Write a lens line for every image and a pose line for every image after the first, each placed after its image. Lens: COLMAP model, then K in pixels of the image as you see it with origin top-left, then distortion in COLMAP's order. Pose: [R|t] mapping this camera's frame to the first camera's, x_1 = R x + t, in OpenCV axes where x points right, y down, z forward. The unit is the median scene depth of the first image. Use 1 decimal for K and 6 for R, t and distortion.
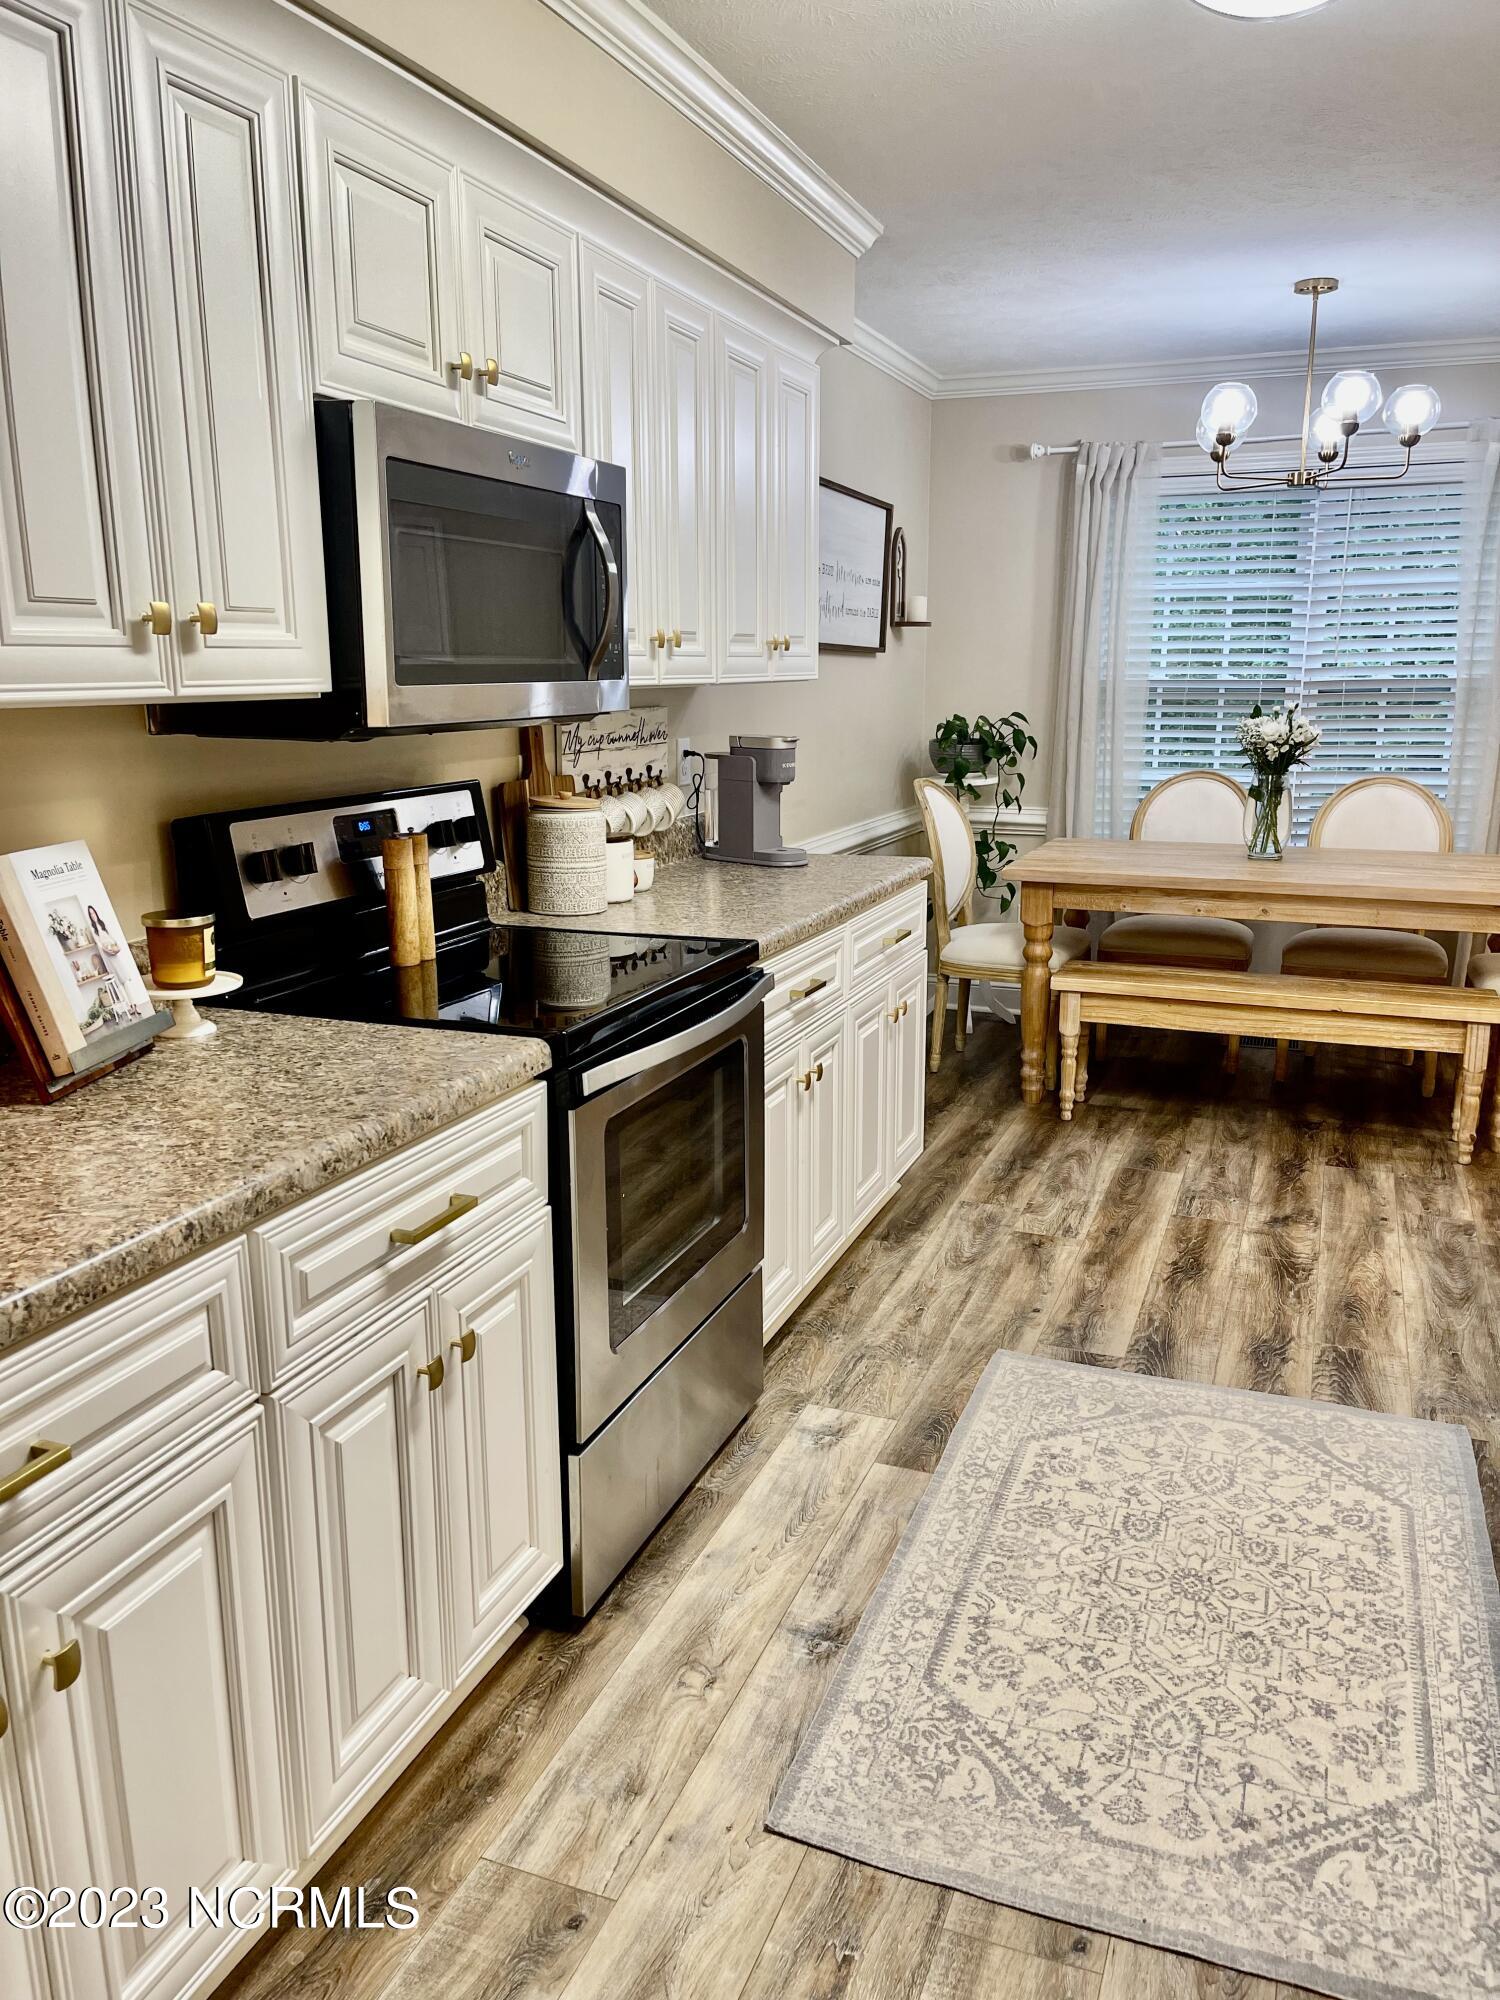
lens RADIAL K [[1485.0, 0, 747.4], [0, 1485.0, 1013.4], [0, 0, 1]] dist [0.035122, 0.002061]
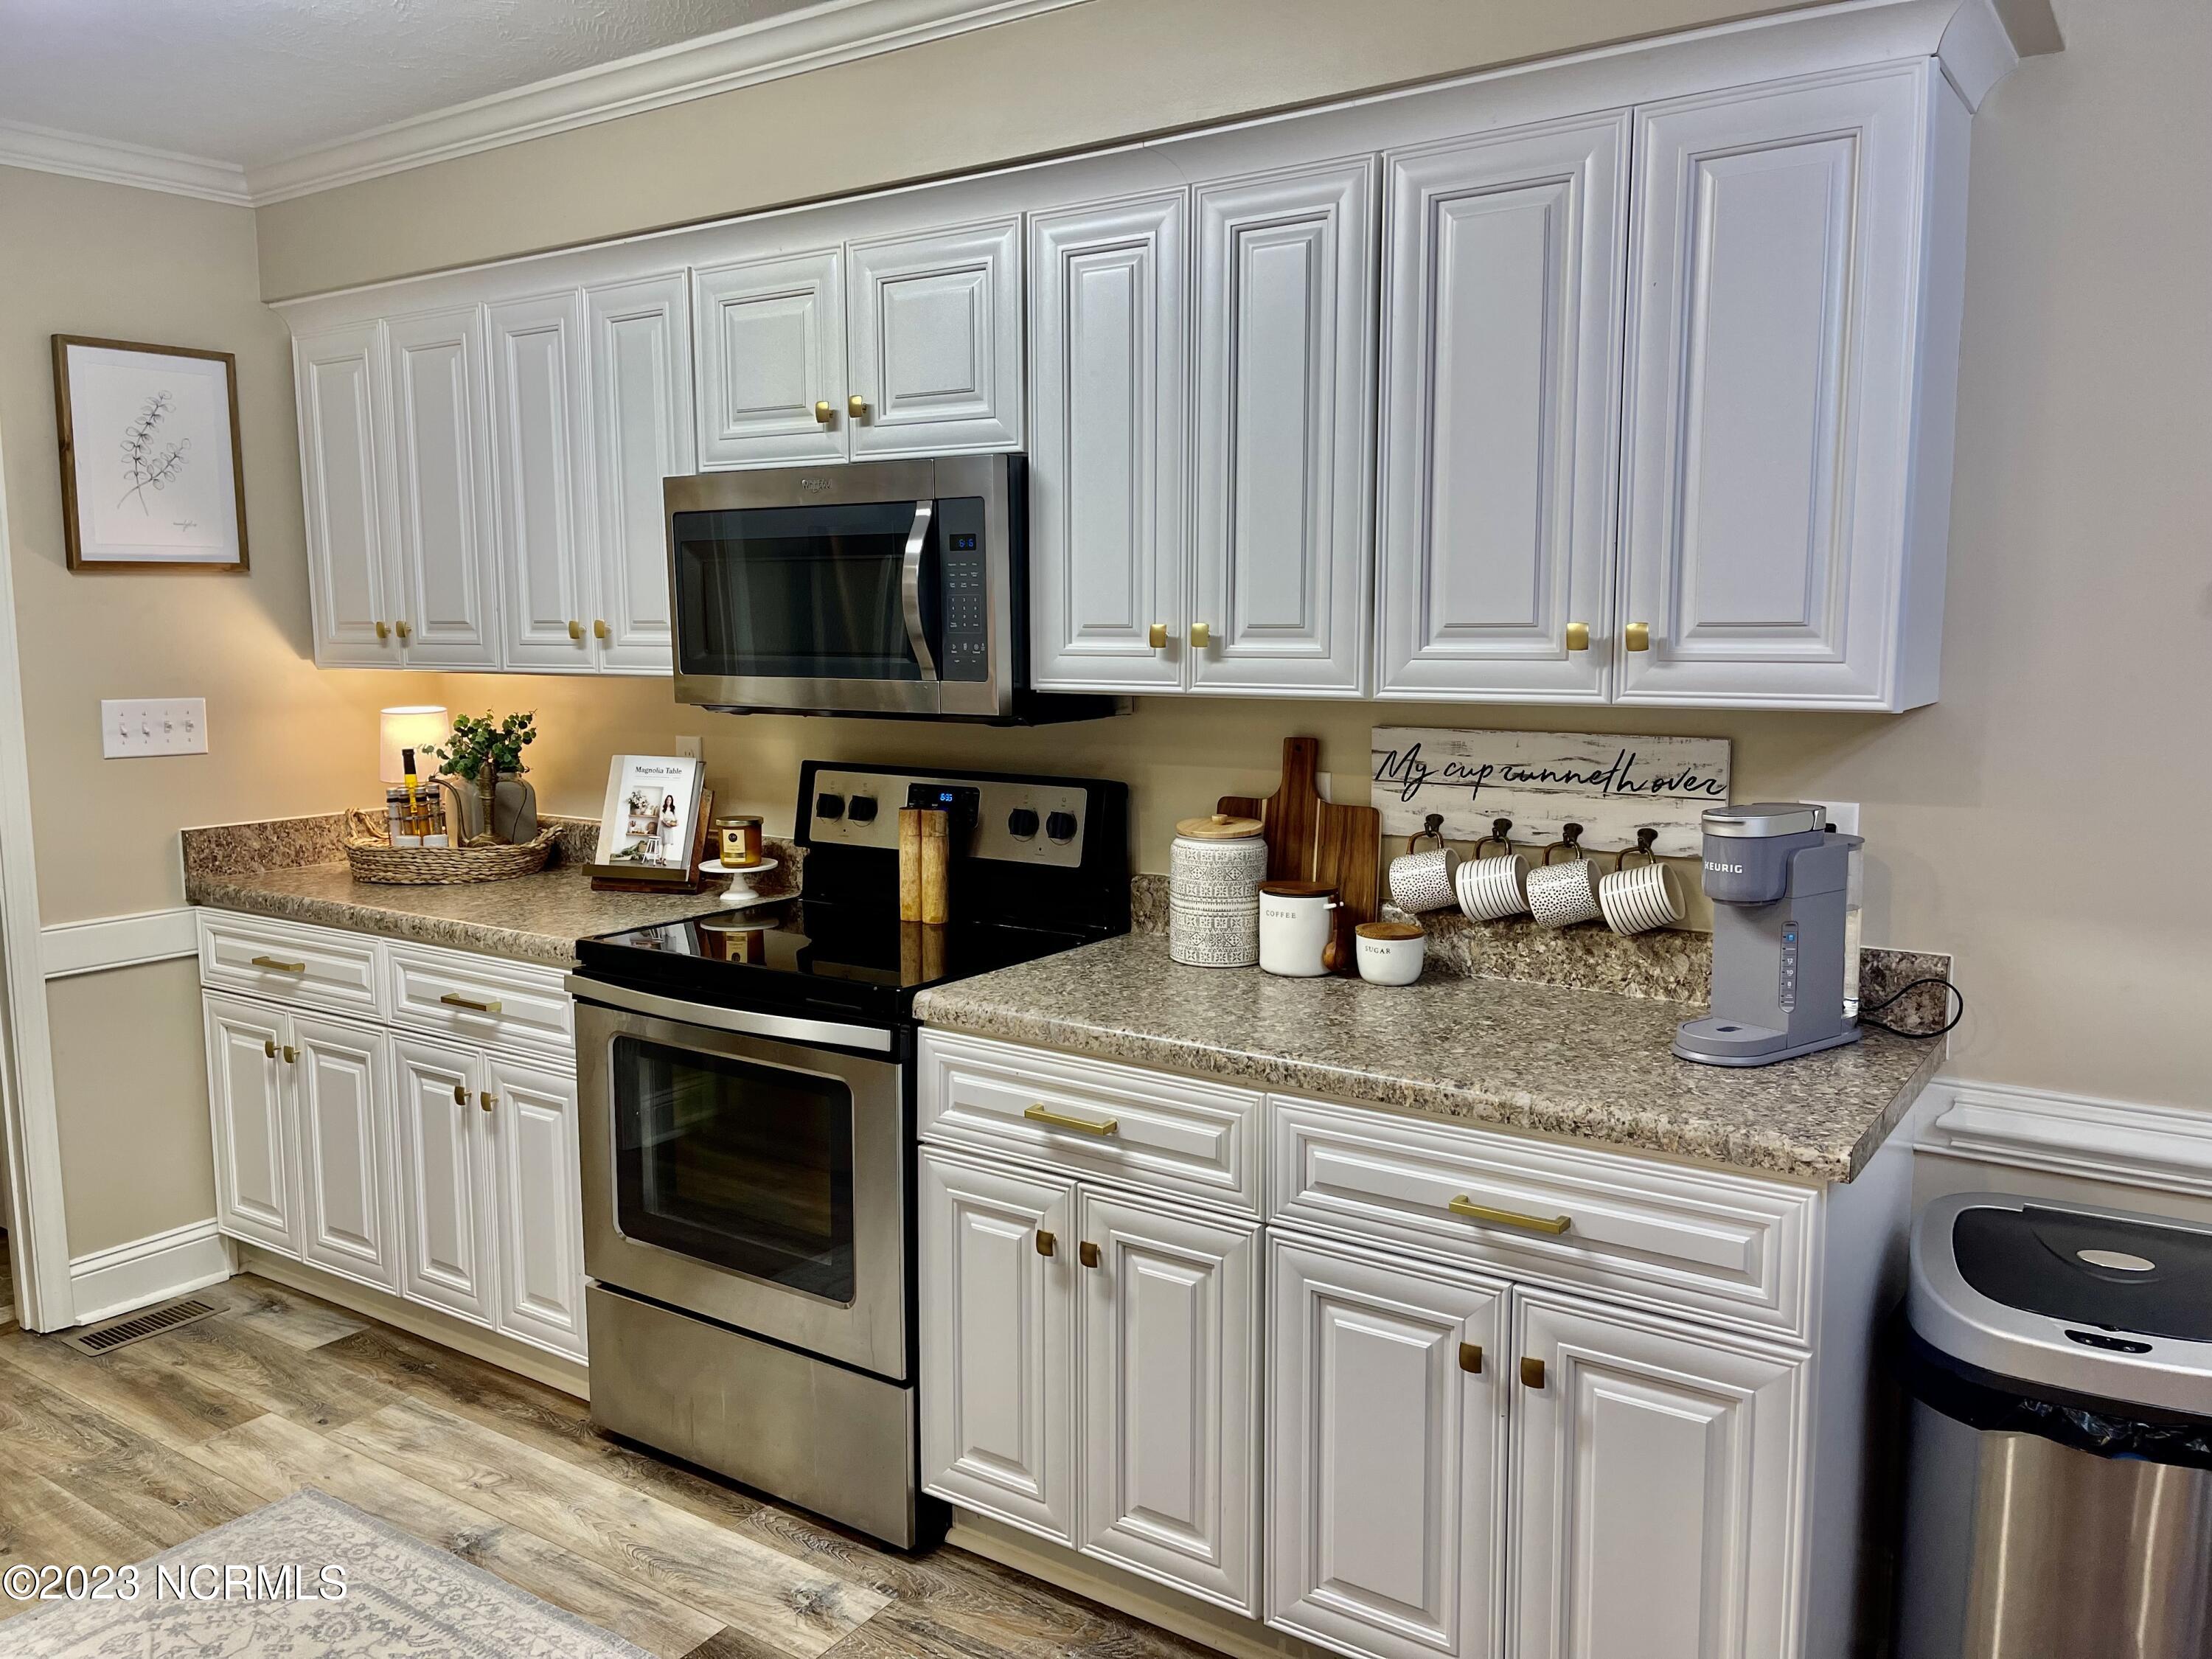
lens RADIAL K [[1688.8, 0, 1111.3], [0, 1688.8, 816.6], [0, 0, 1]] dist [0.033681, -0.043201]
pose [[-0.213639, 0.125741, -0.968787, 1.121110], [-0.218452, 0.960421, 0.172829, -0.421026], [0.952175, 0.248557, -0.177715, 1.580227]]
